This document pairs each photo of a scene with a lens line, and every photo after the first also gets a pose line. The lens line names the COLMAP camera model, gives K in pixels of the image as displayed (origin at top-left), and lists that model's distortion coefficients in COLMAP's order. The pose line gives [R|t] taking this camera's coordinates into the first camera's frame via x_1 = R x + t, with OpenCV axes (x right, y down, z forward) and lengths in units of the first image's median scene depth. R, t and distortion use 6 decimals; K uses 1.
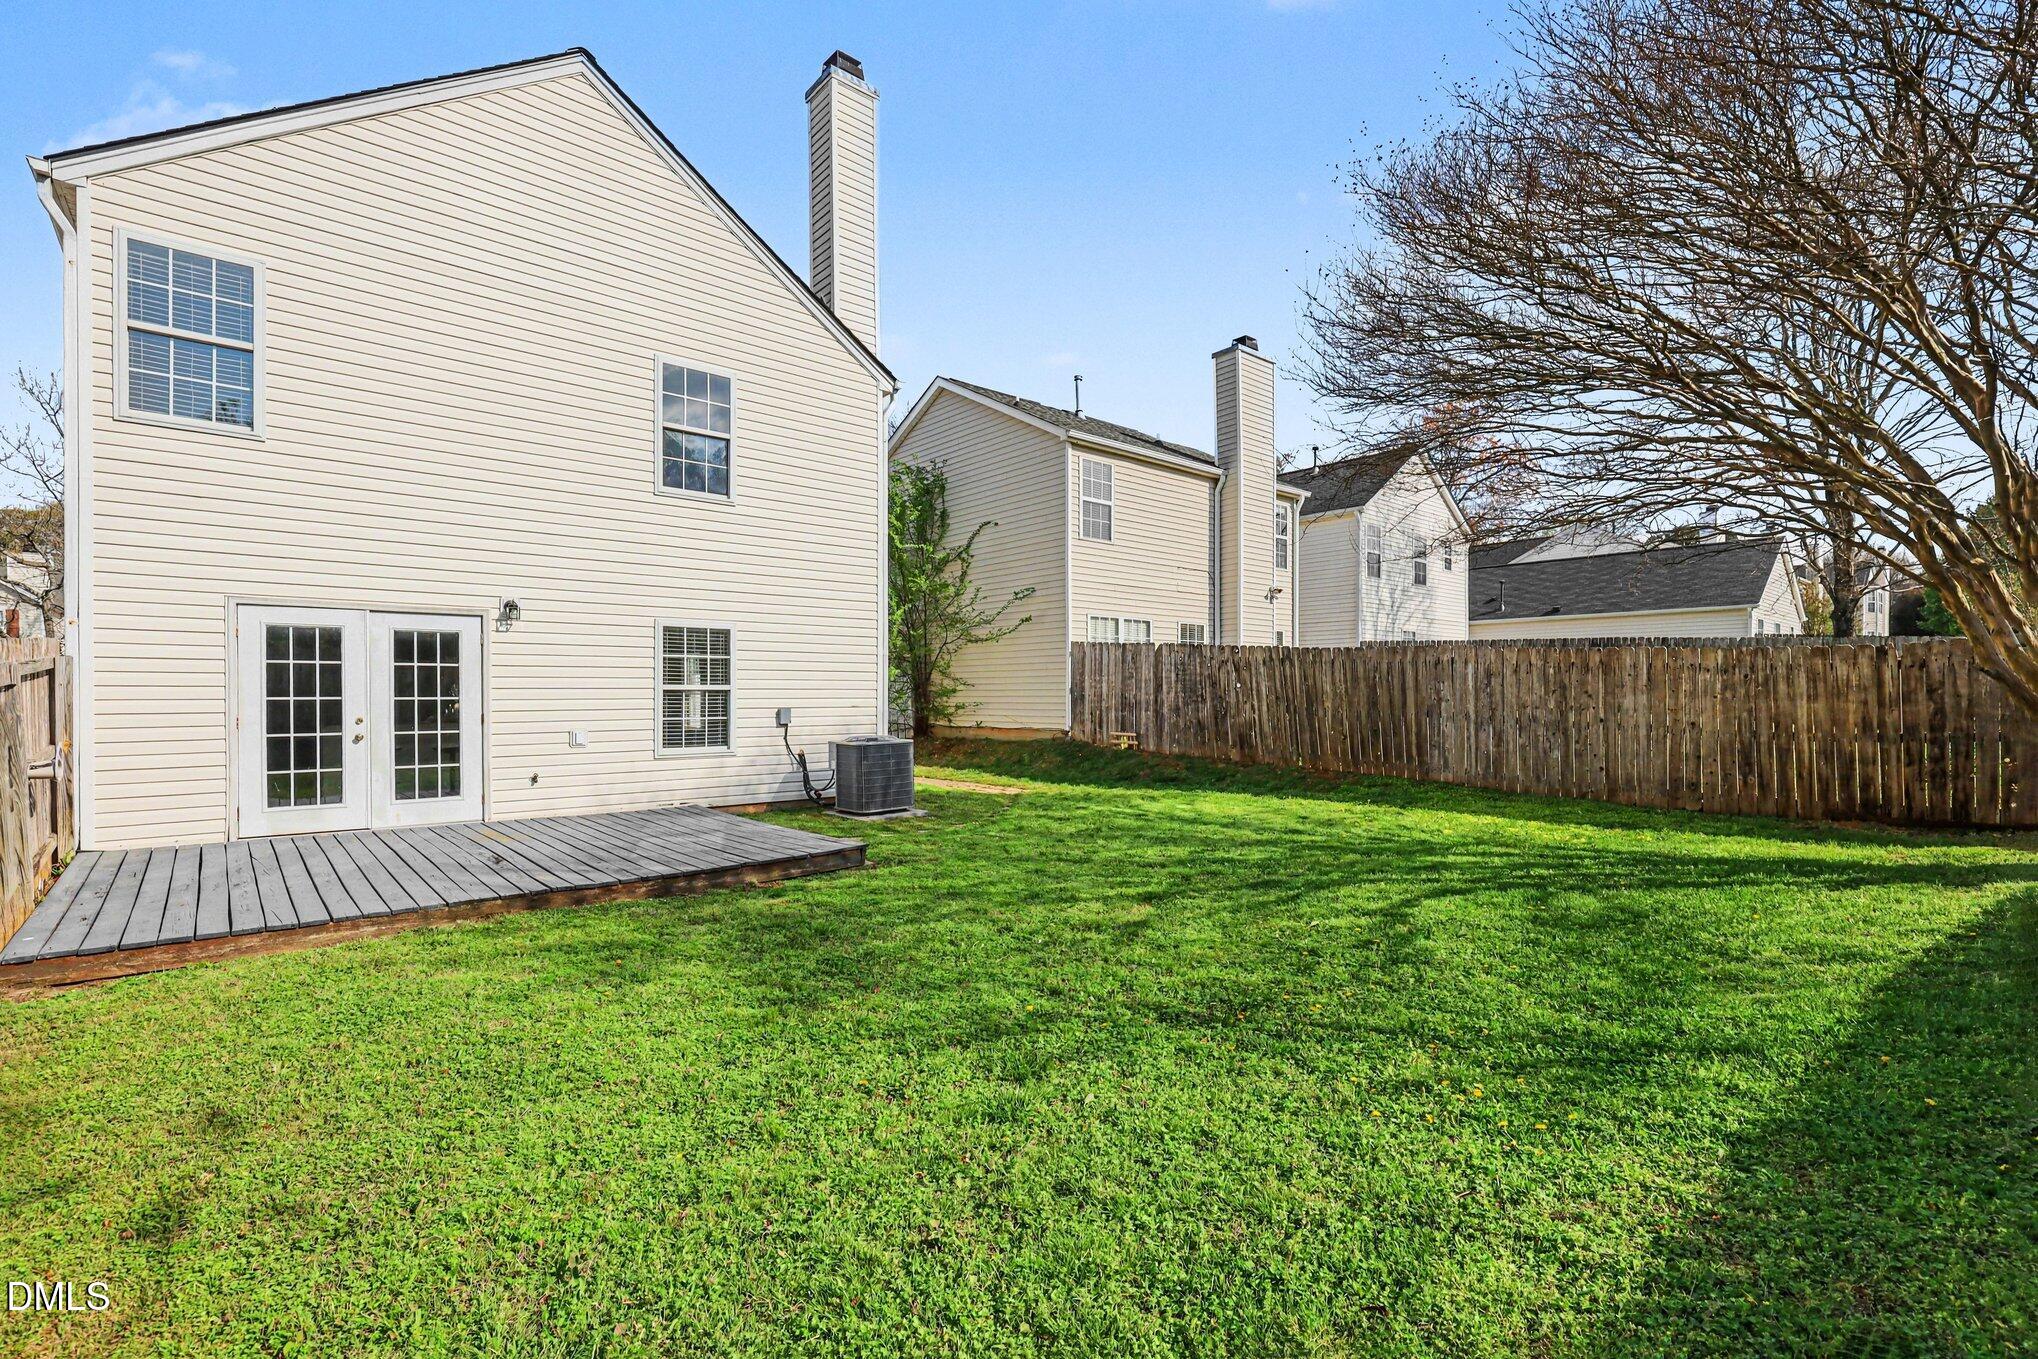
lens RADIAL K [[923.4, 0, 1015.2], [0, 923.4, 698.4], [0, 0, 1]] dist [0.002875, 0.000720]
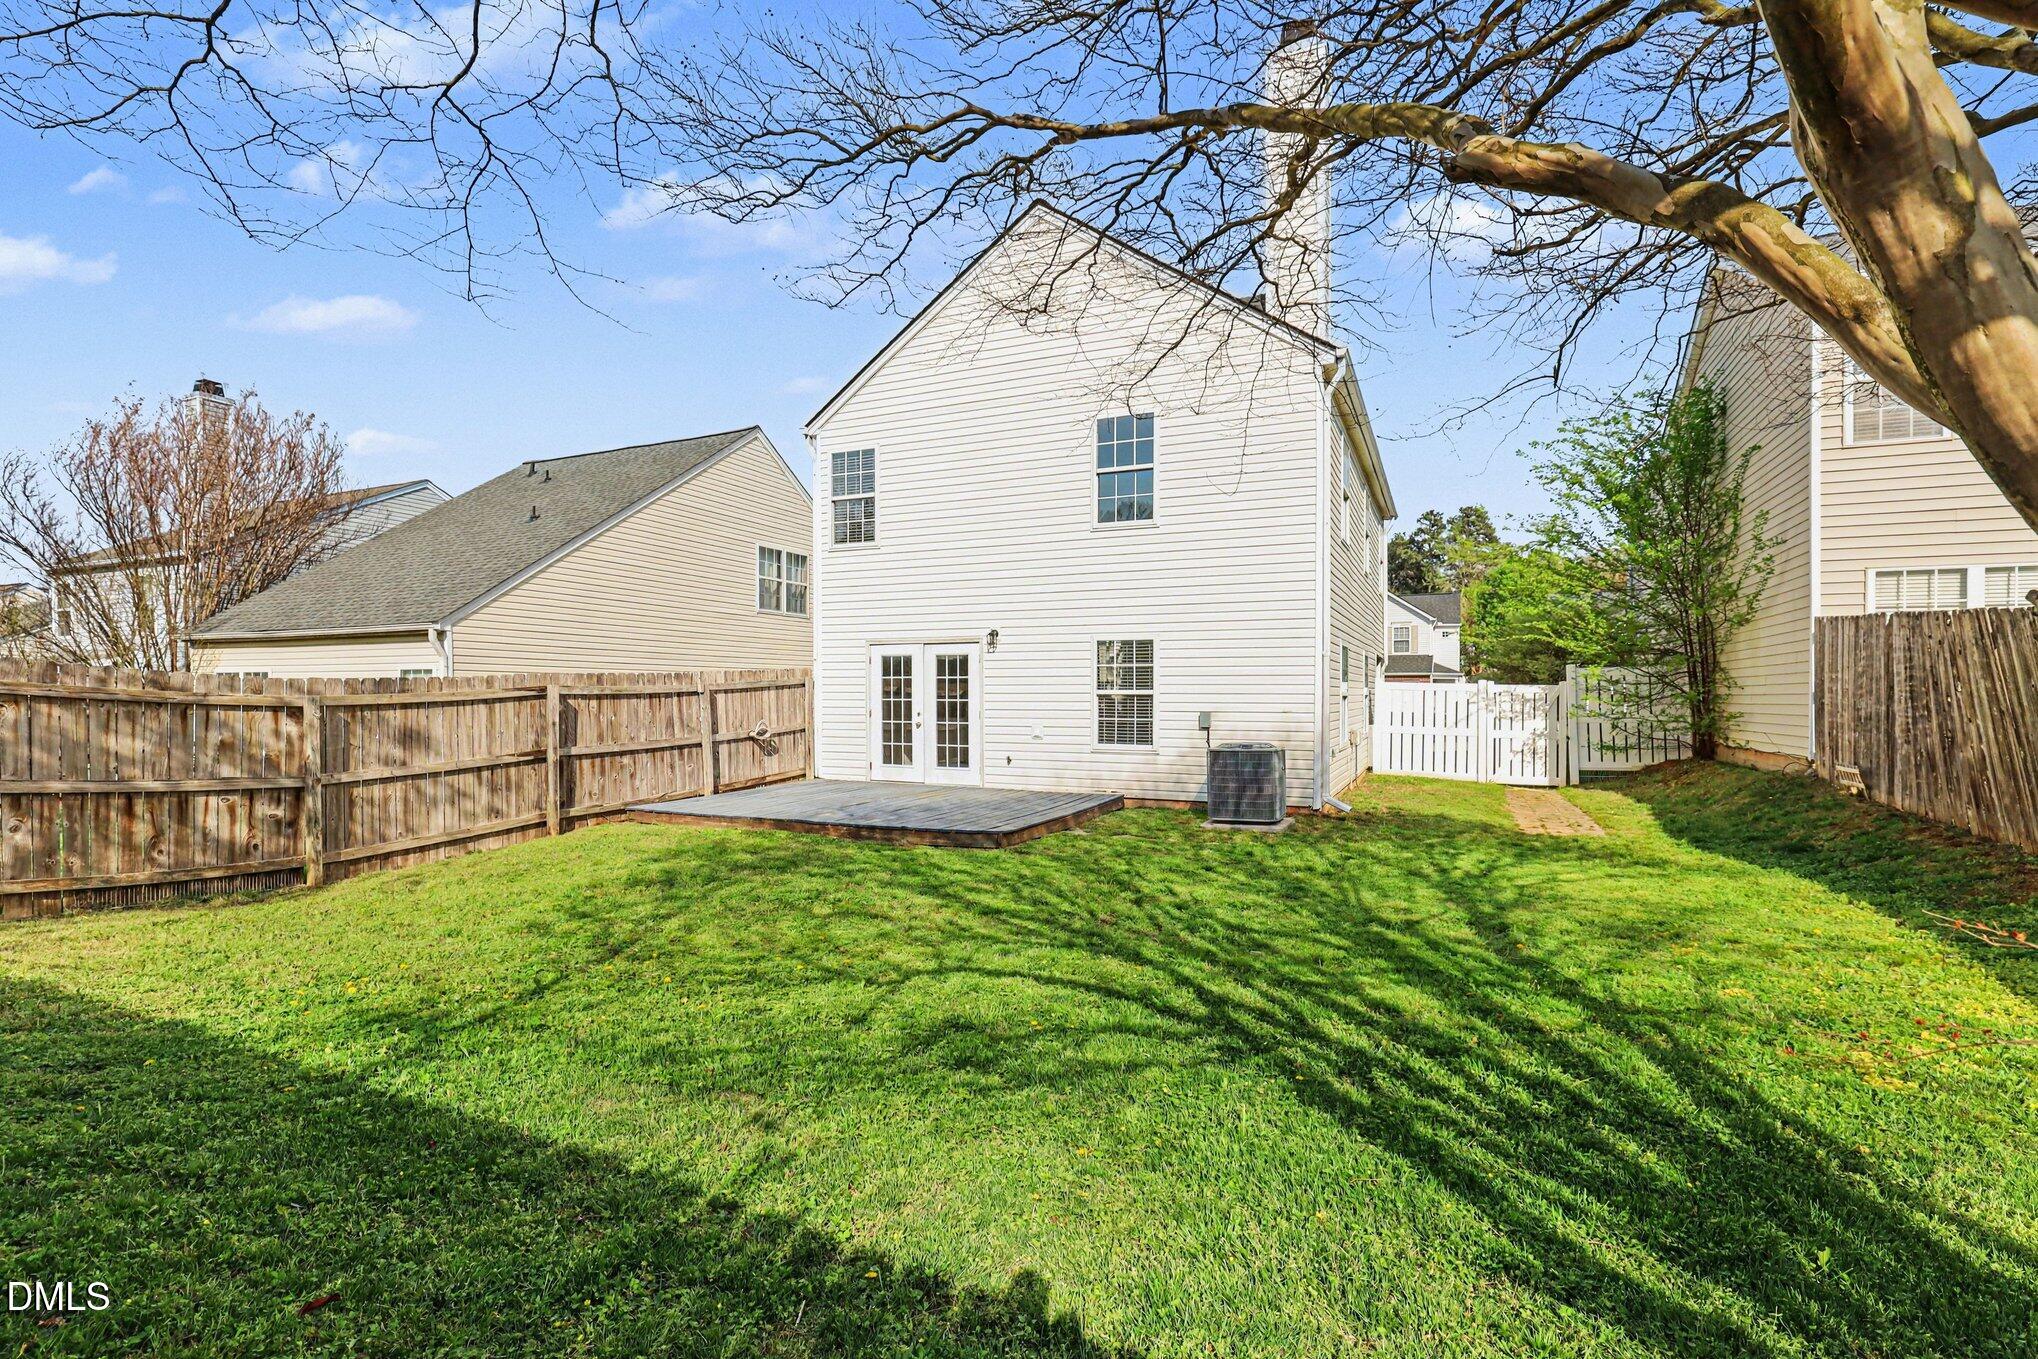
lens RADIAL K [[936.9, 0, 1025.1], [0, 936.9, 703.5], [0, 0, 1]] dist [-0.000835, -0.000309]
pose [[0.415545, 0.010468, -0.909512, 0.670260], [-0.008406, 0.999935, 0.007667, -0.005838], [0.909534, 0.004459, 0.415606, 0.407940]]
